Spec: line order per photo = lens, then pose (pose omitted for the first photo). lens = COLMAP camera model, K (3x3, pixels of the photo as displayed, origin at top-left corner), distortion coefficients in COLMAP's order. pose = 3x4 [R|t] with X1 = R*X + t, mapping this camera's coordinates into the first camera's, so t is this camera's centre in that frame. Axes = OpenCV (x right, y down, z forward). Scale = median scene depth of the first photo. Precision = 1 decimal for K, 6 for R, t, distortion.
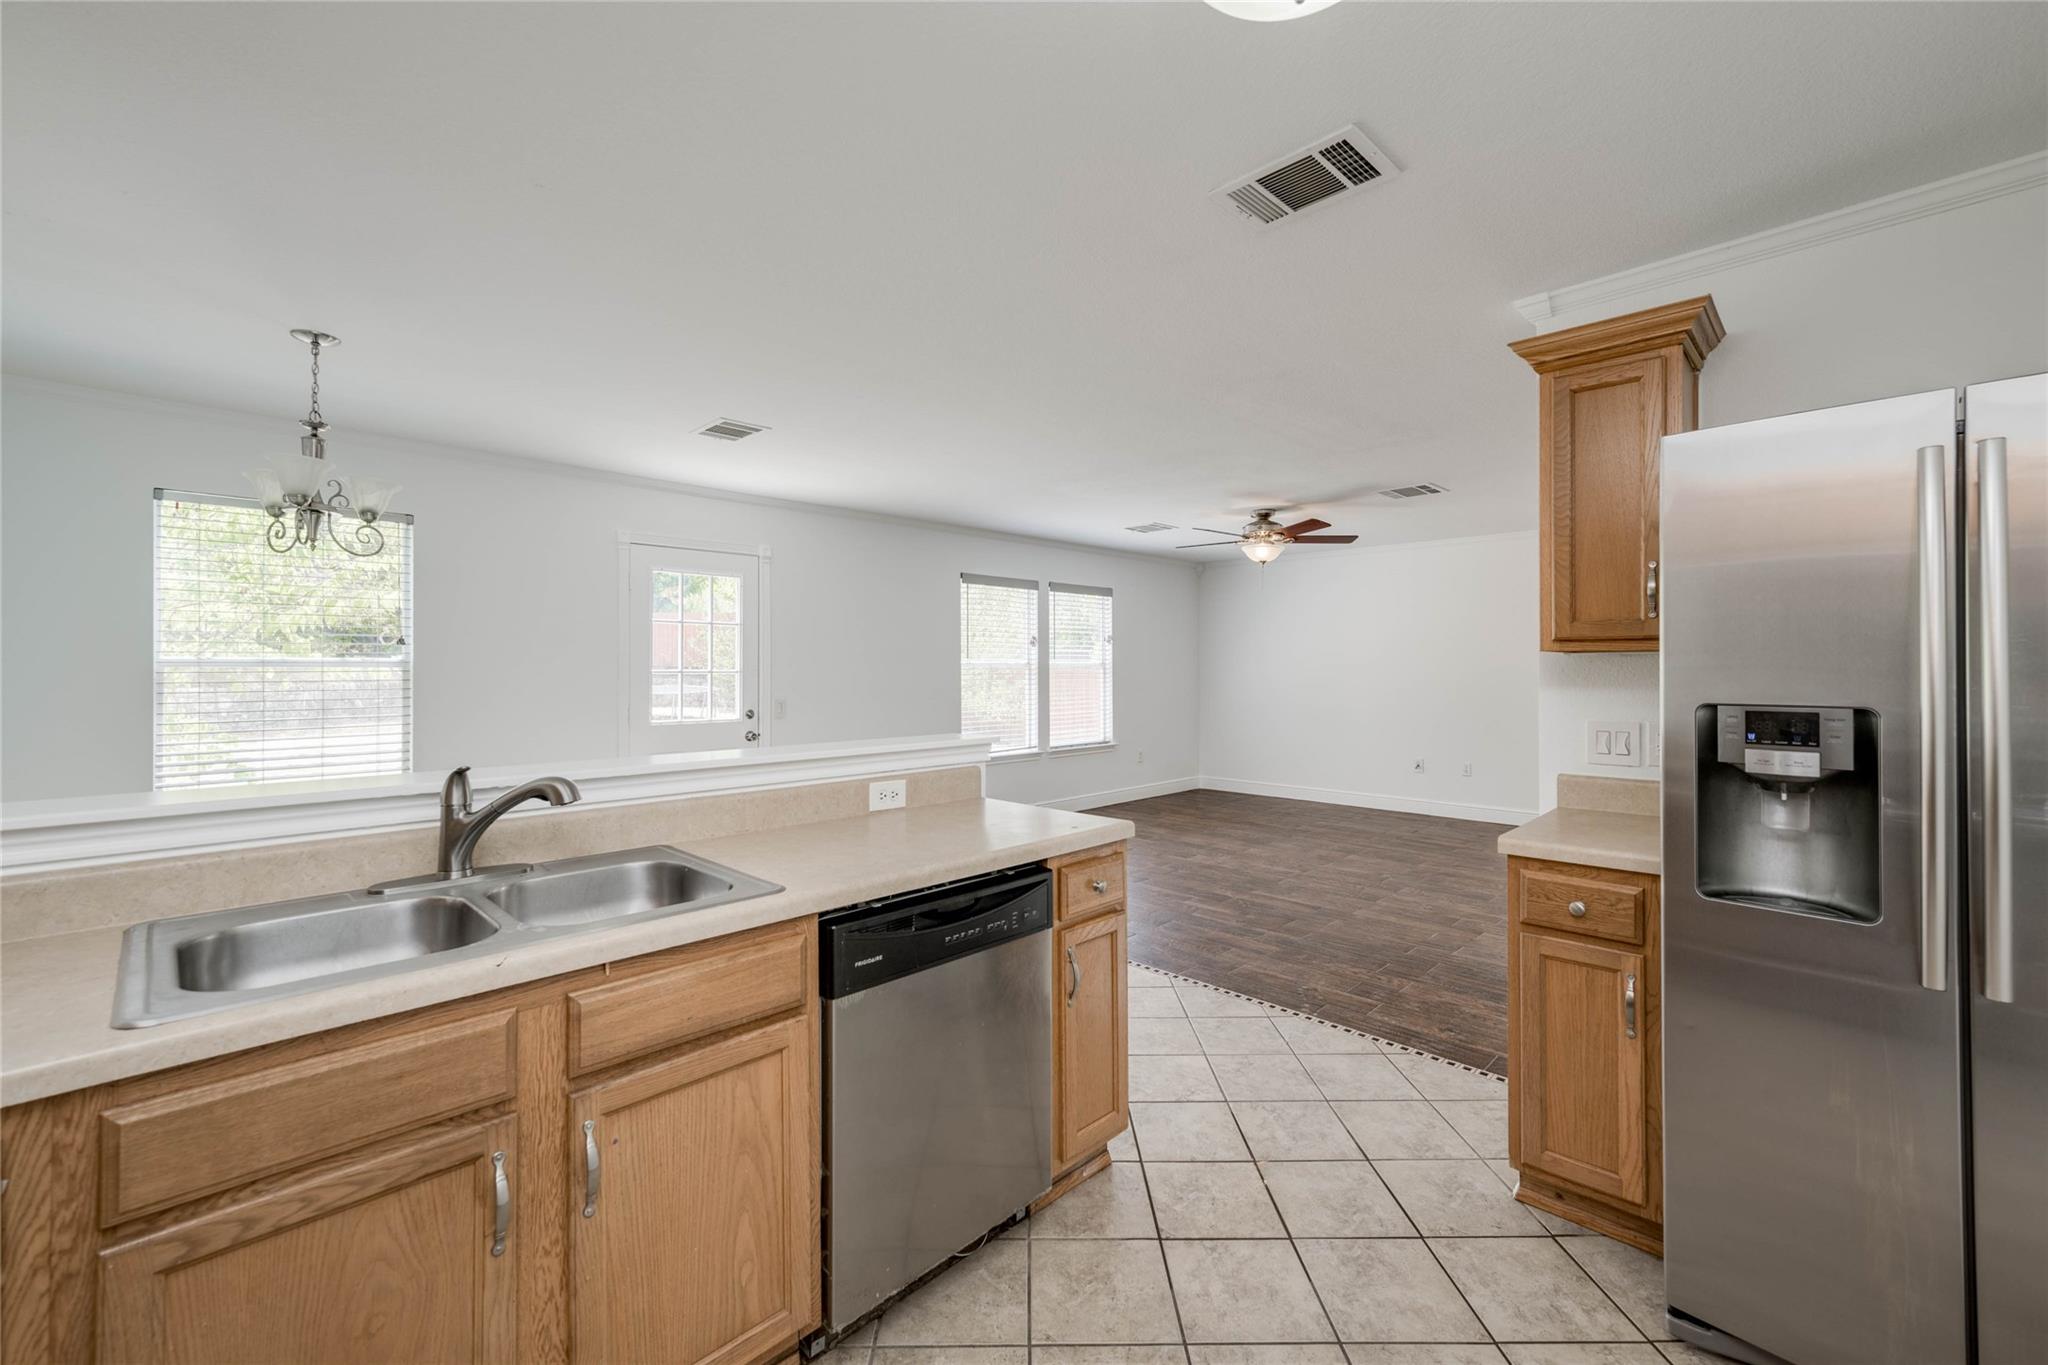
lens RADIAL K [[841.1, 0, 1026.3], [0, 841.1, 667.1], [0, 0, 1]] dist [0.009277, 0.000253]
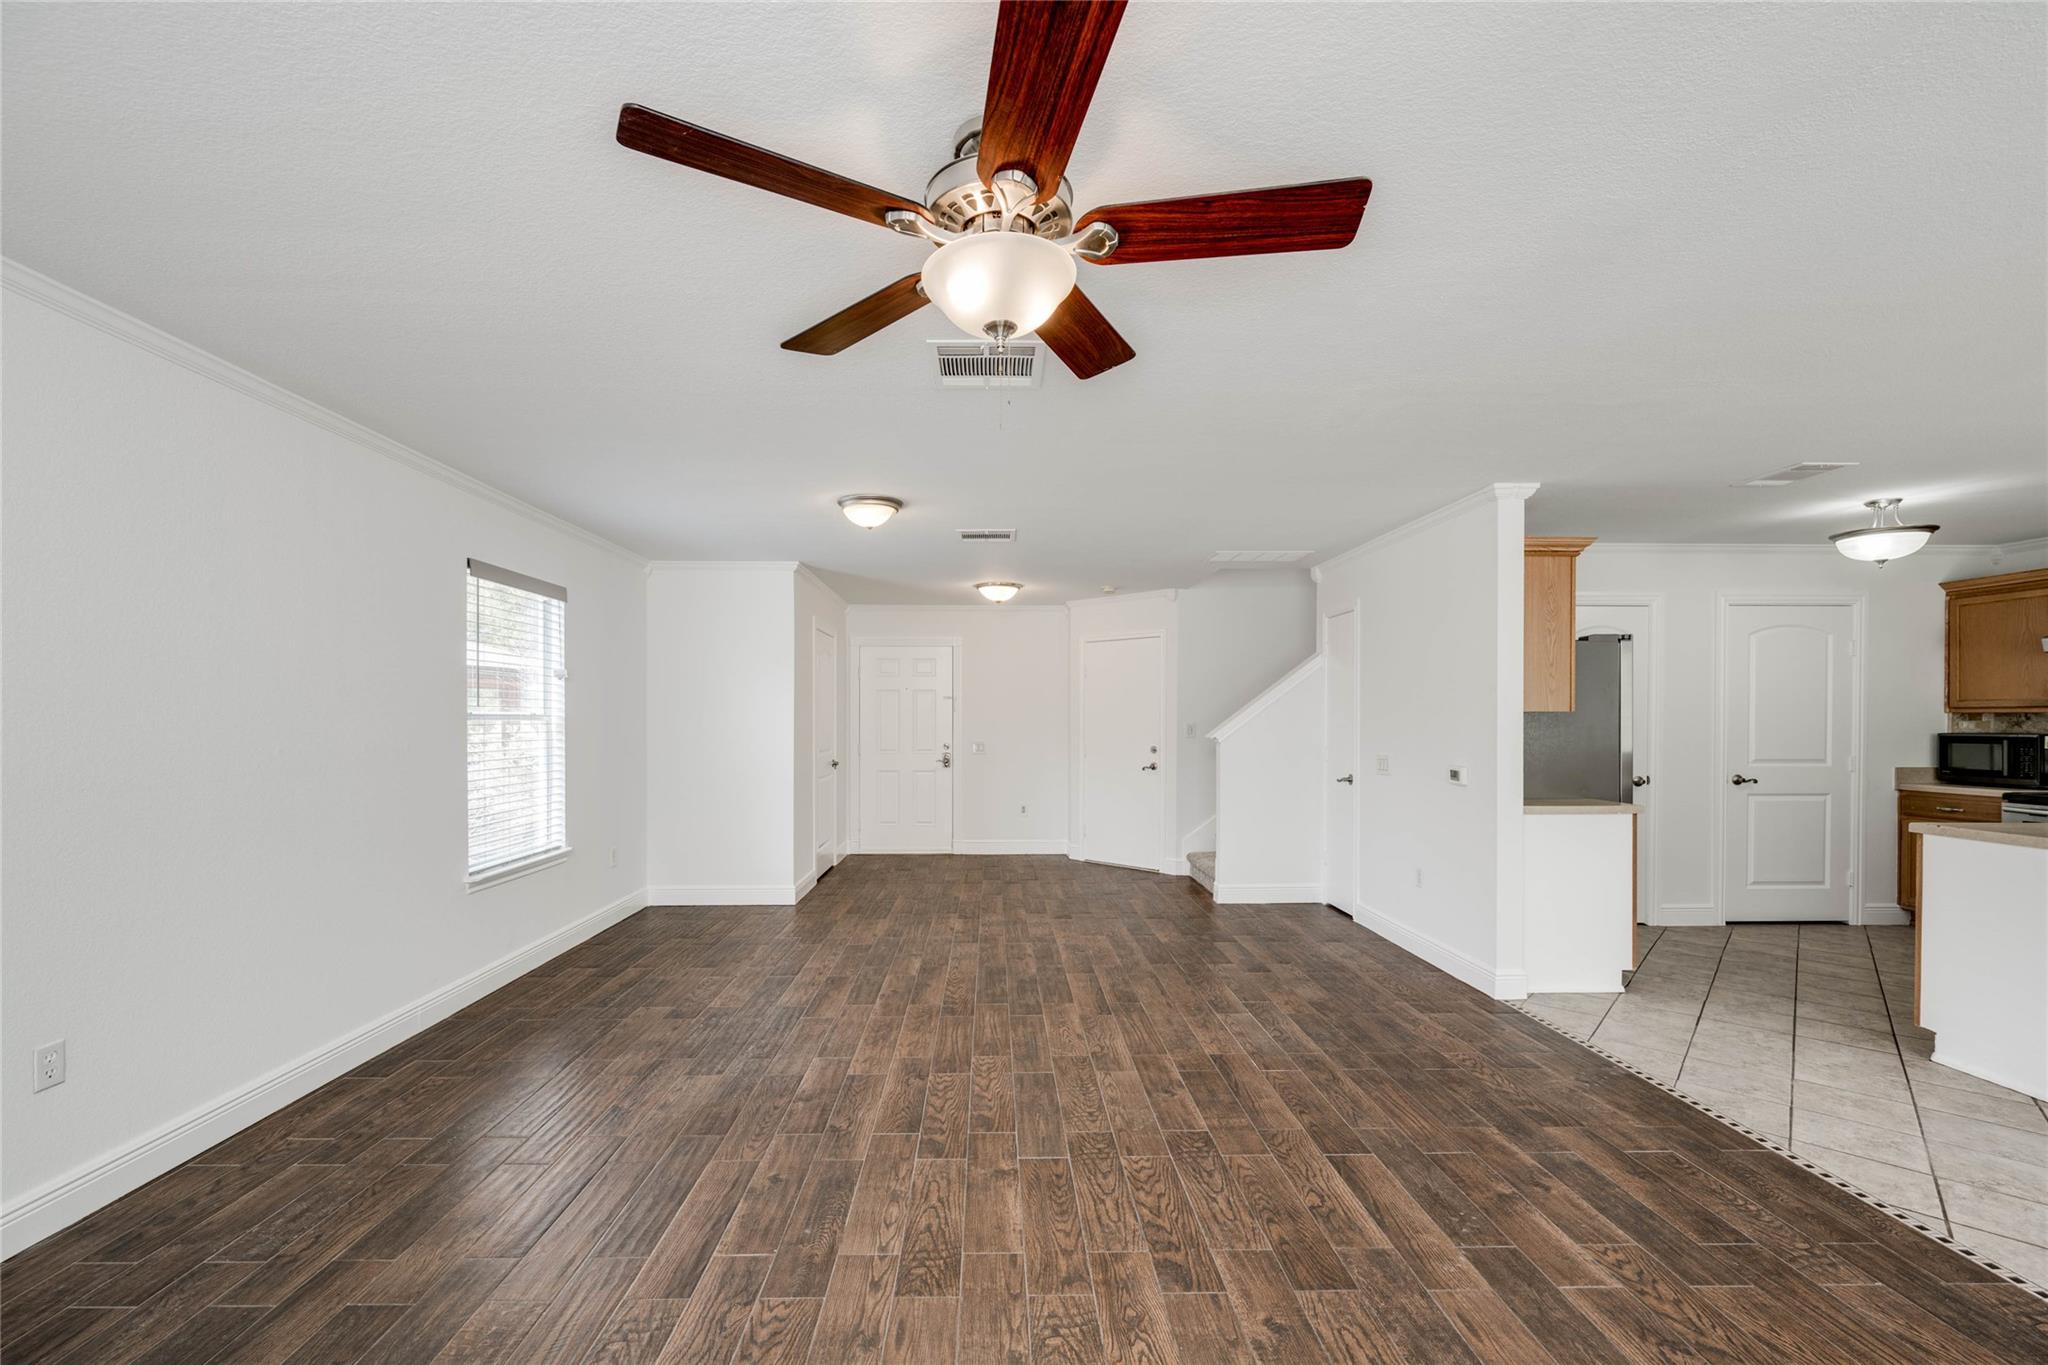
lens RADIAL K [[832.9, 0, 999.9], [0, 832.9, 725.1], [0, 0, 1]] dist [-0.001079, -0.000113]
pose [[-0.715828, -0.005654, 0.698253, 0.253917], [-0.000541, 0.999971, 0.007543, -0.001720], [-0.698276, 0.005022, -0.715811, 3.157026]]
